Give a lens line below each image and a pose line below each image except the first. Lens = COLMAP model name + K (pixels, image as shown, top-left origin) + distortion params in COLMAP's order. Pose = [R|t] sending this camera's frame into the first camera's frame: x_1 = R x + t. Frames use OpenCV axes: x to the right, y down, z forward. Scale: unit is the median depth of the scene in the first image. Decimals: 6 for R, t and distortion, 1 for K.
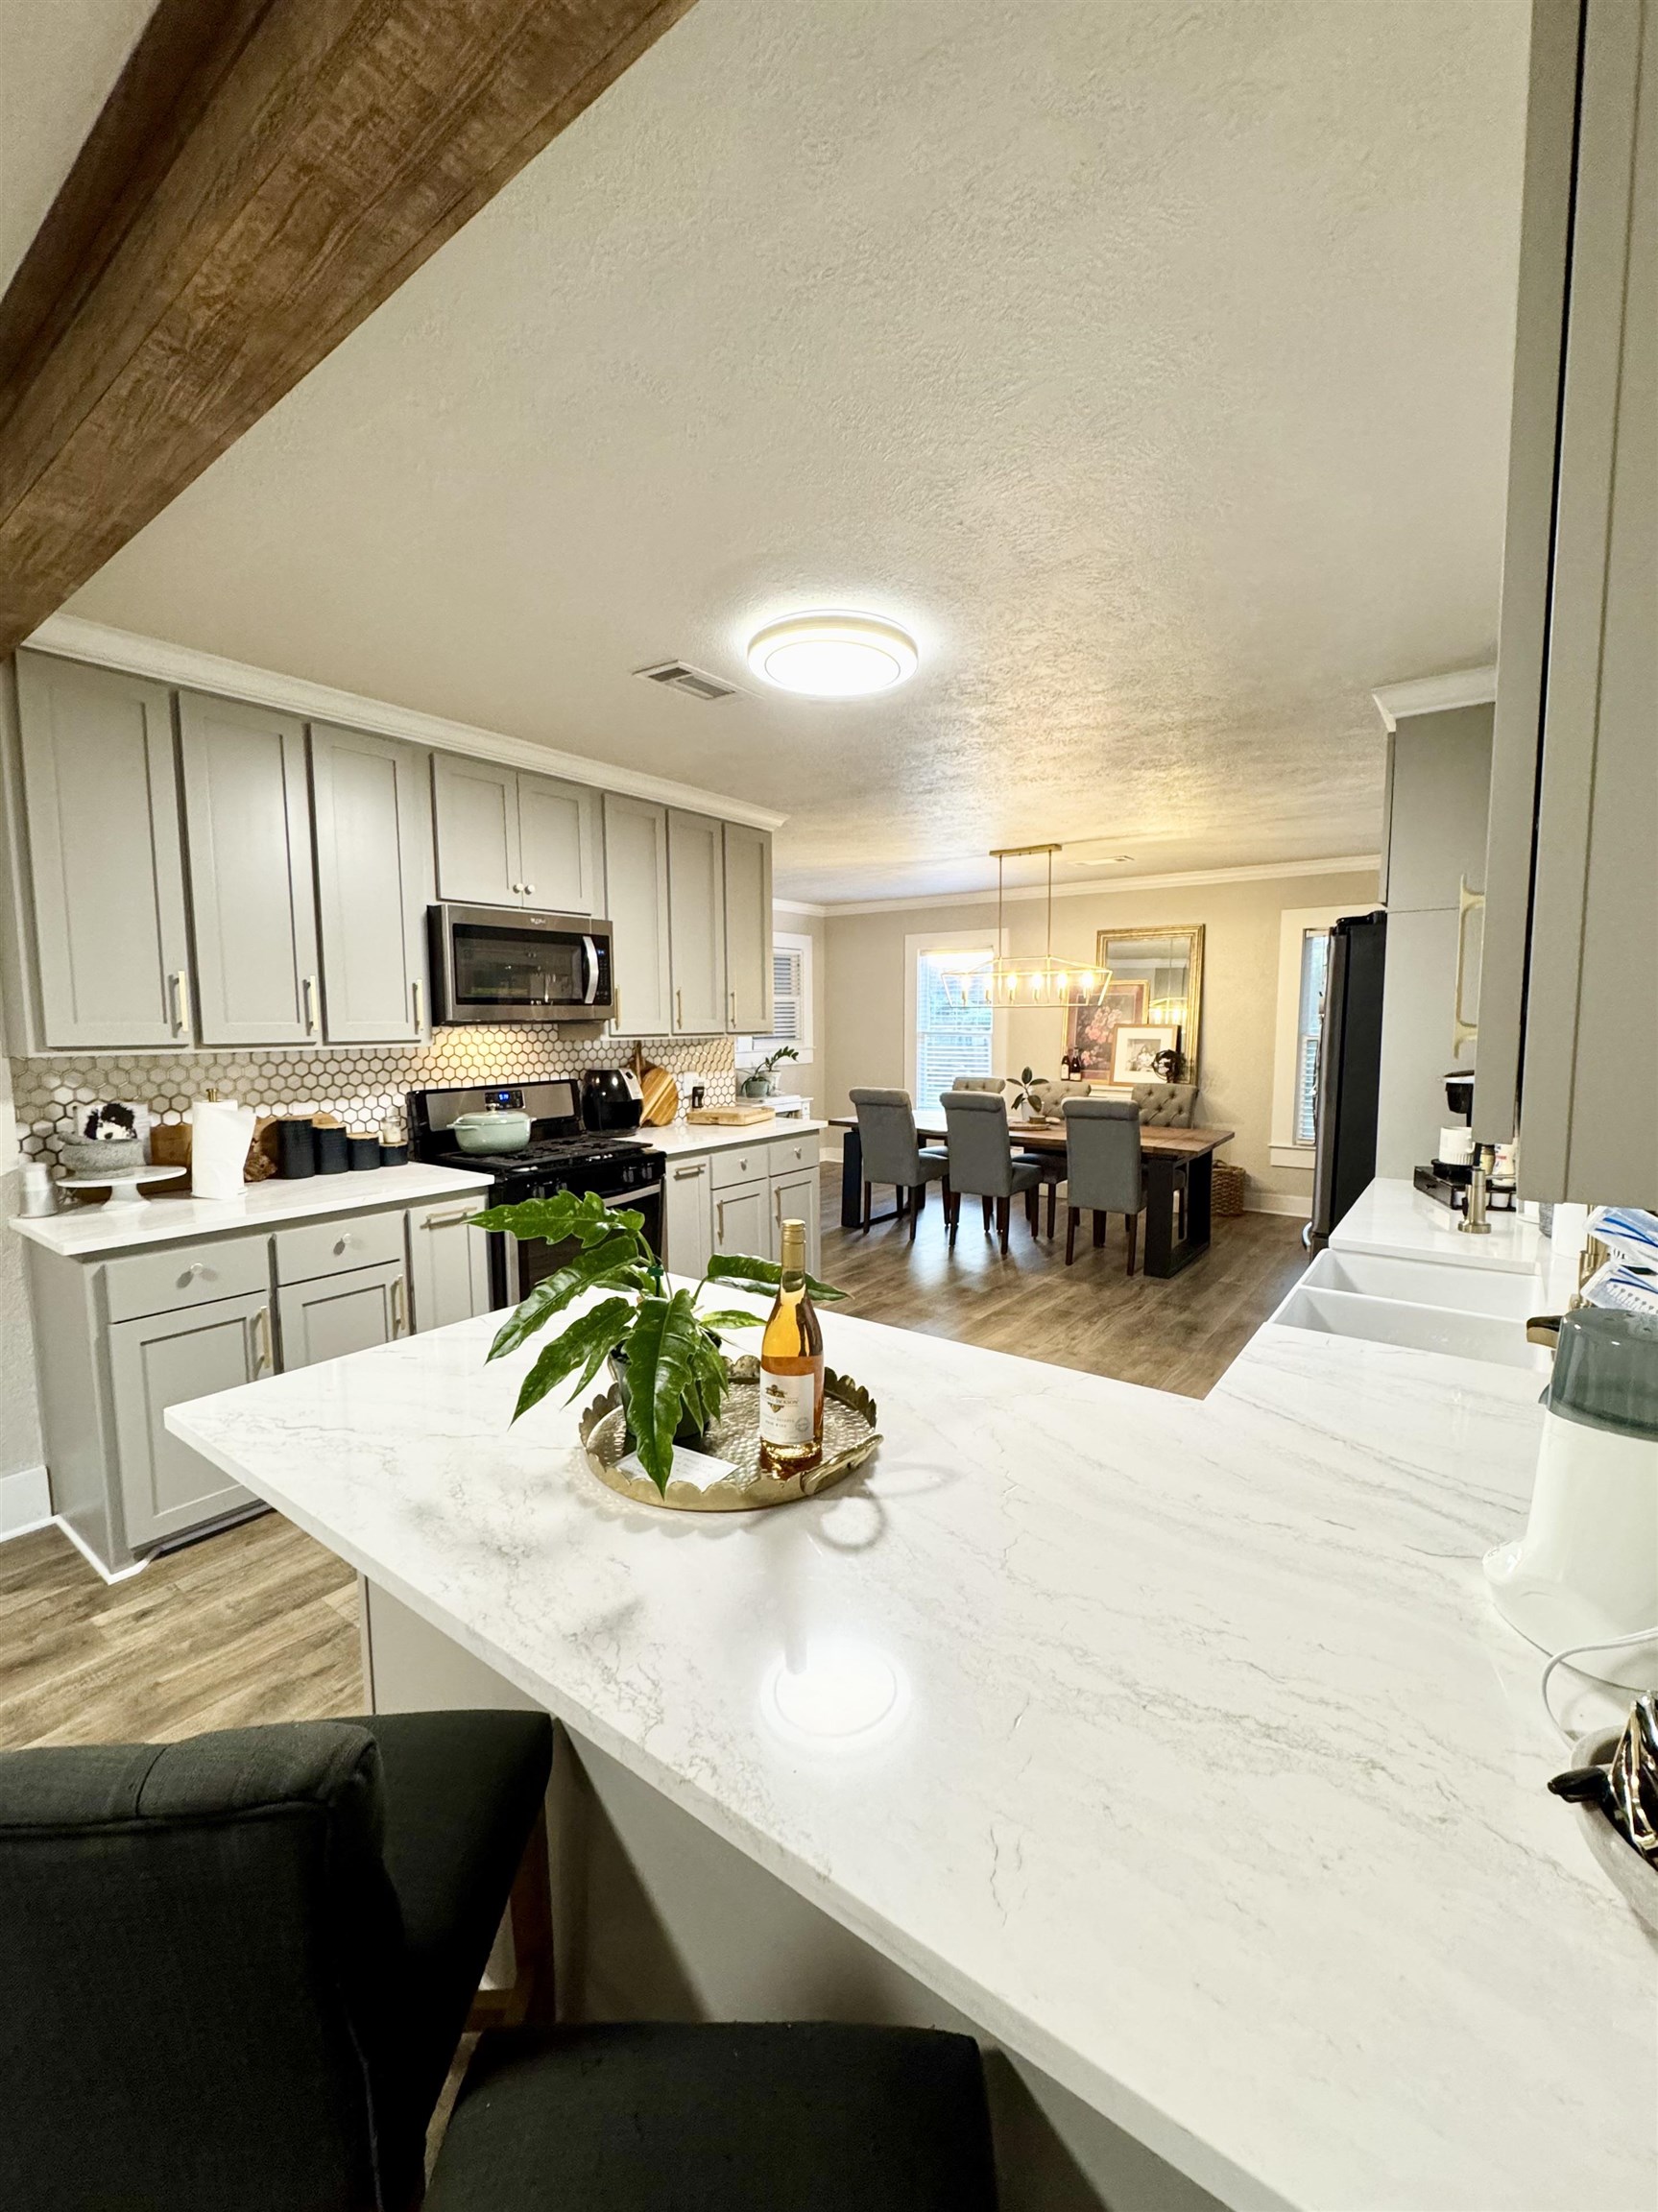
lens RADIAL K [[889.7, 0, 829.0], [0, 889.7, 1106.0], [0, 0, 1]] dist [-0.001253, 0.000371]
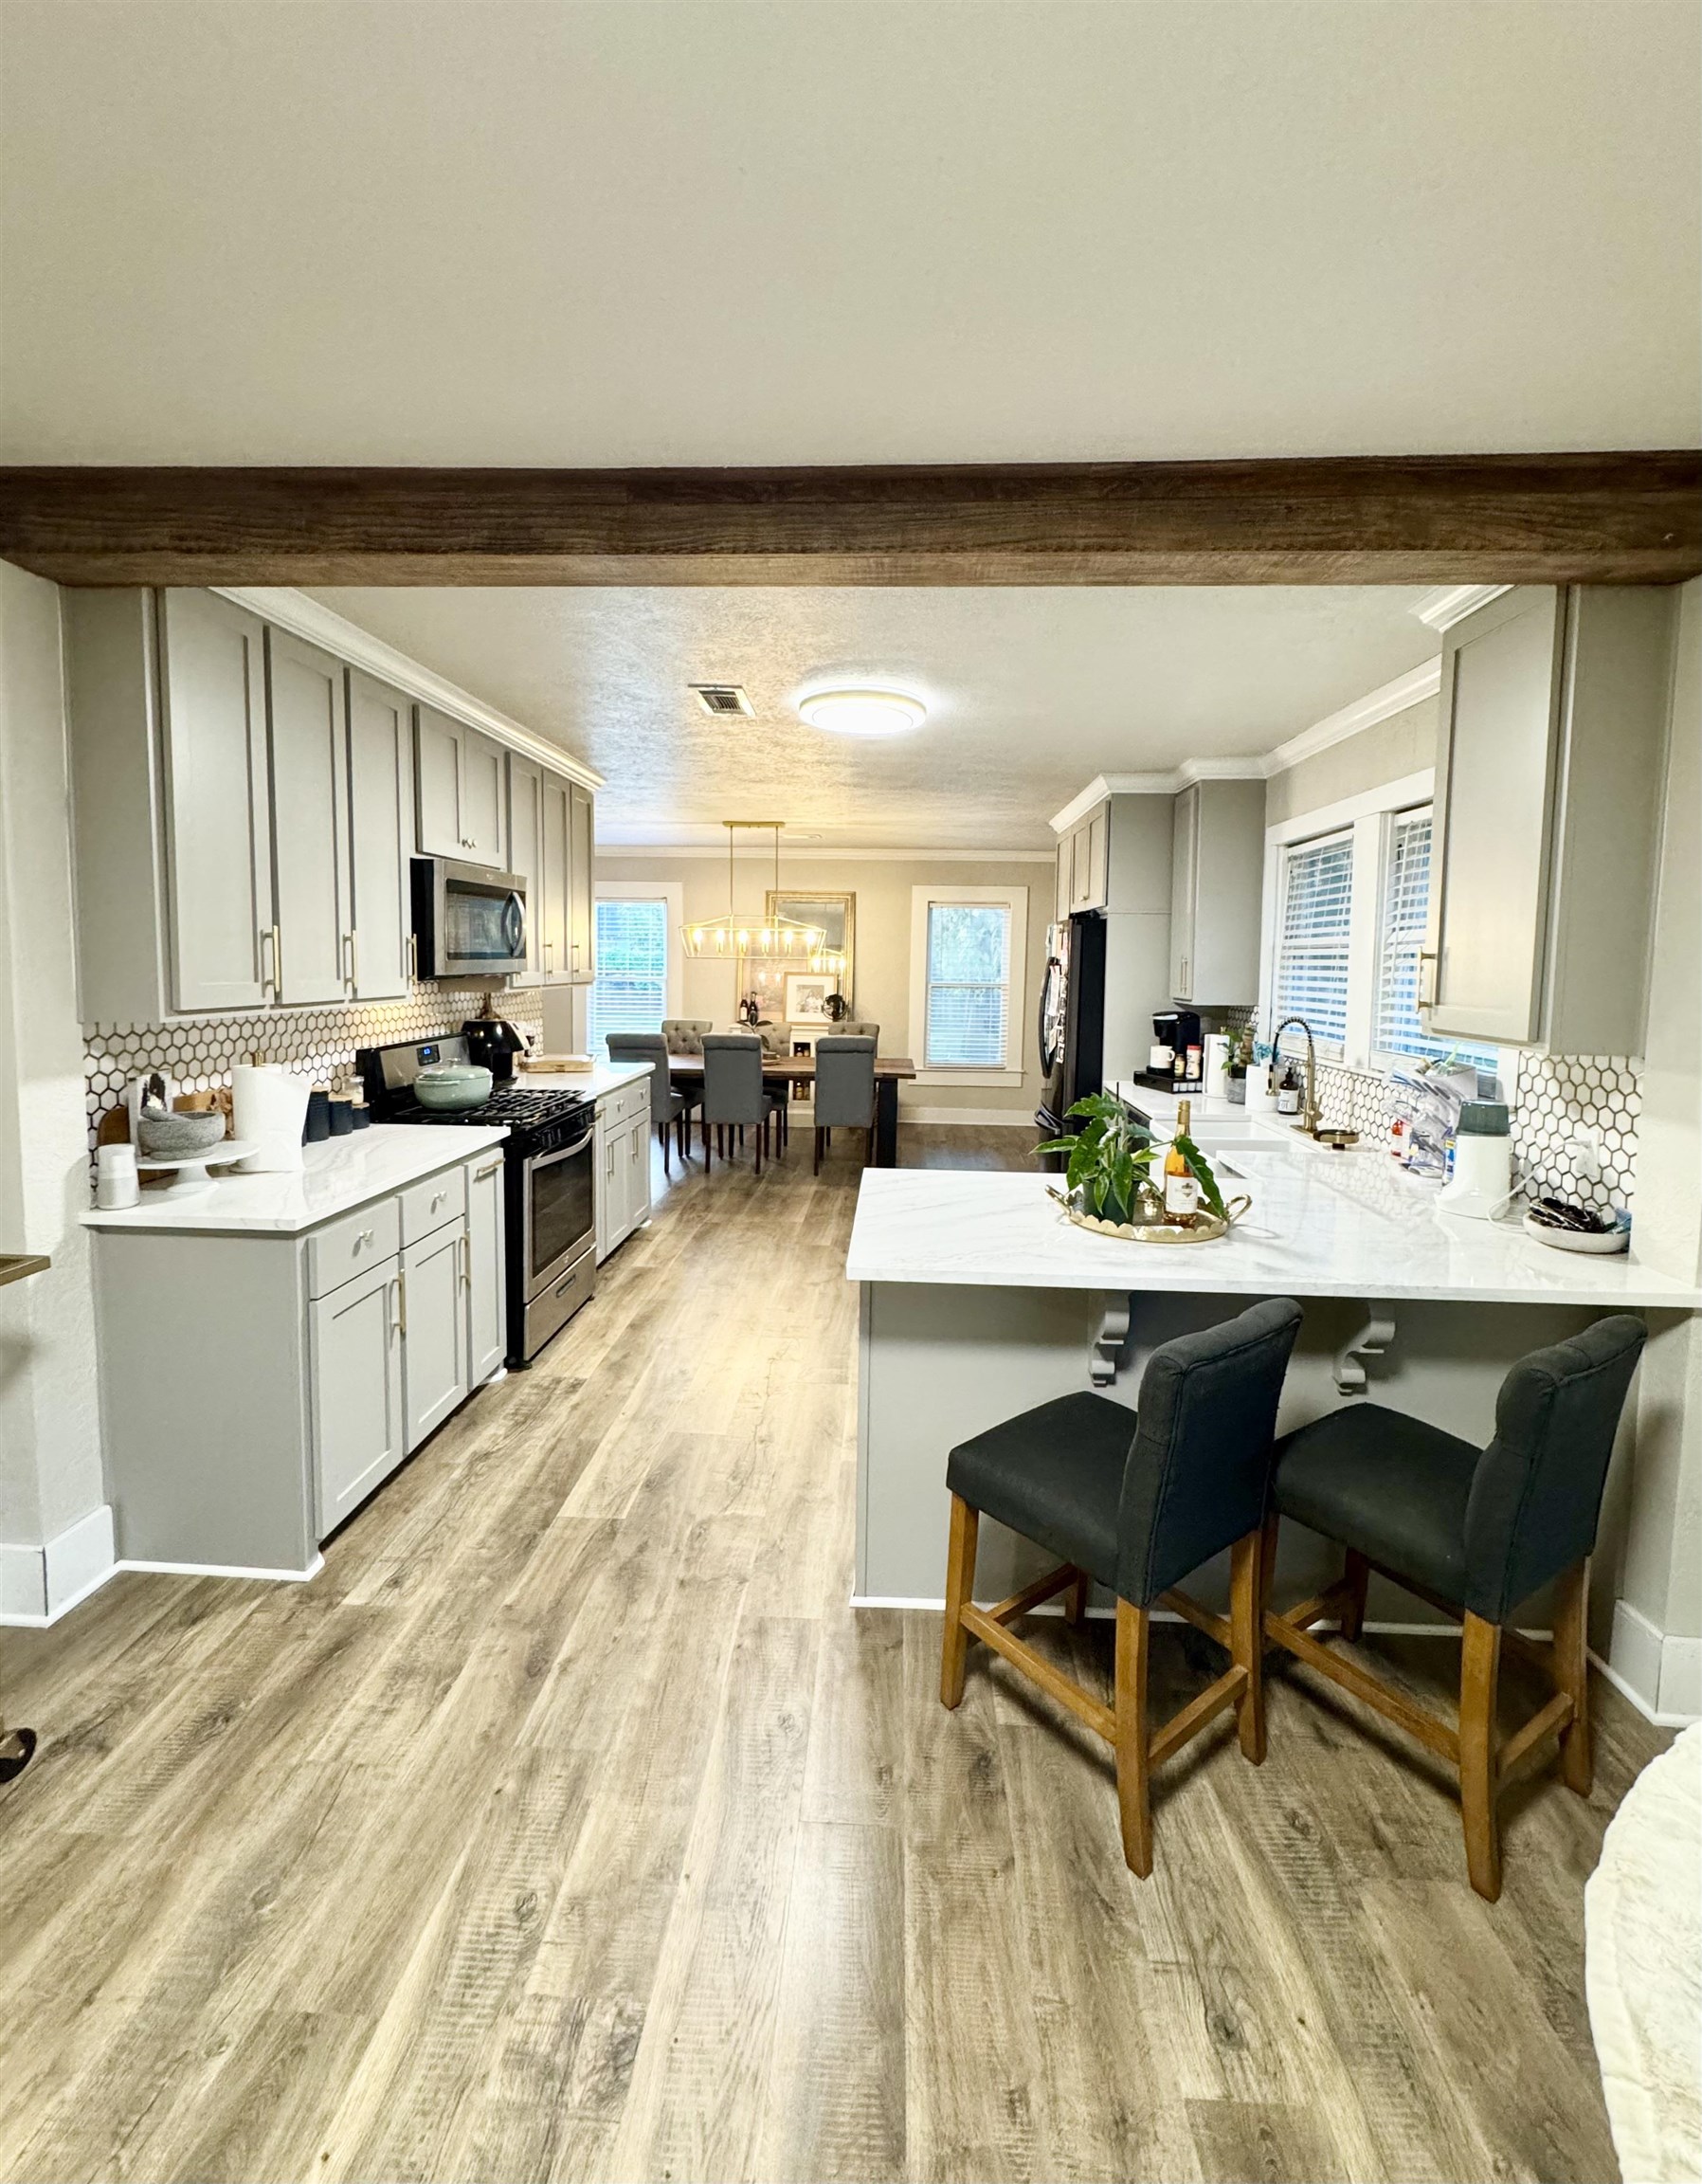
lens RADIAL K [[911.0, 0, 850.1], [0, 911.0, 1035.9], [0, 0, 1]] dist [0.000653, 0.000087]
pose [[0.835577, -0.029345, 0.548589, -0.613726], [0.035372, 0.999374, -0.000417, -0.012663], [-0.548233, 0.019753, 0.836092, -0.096605]]
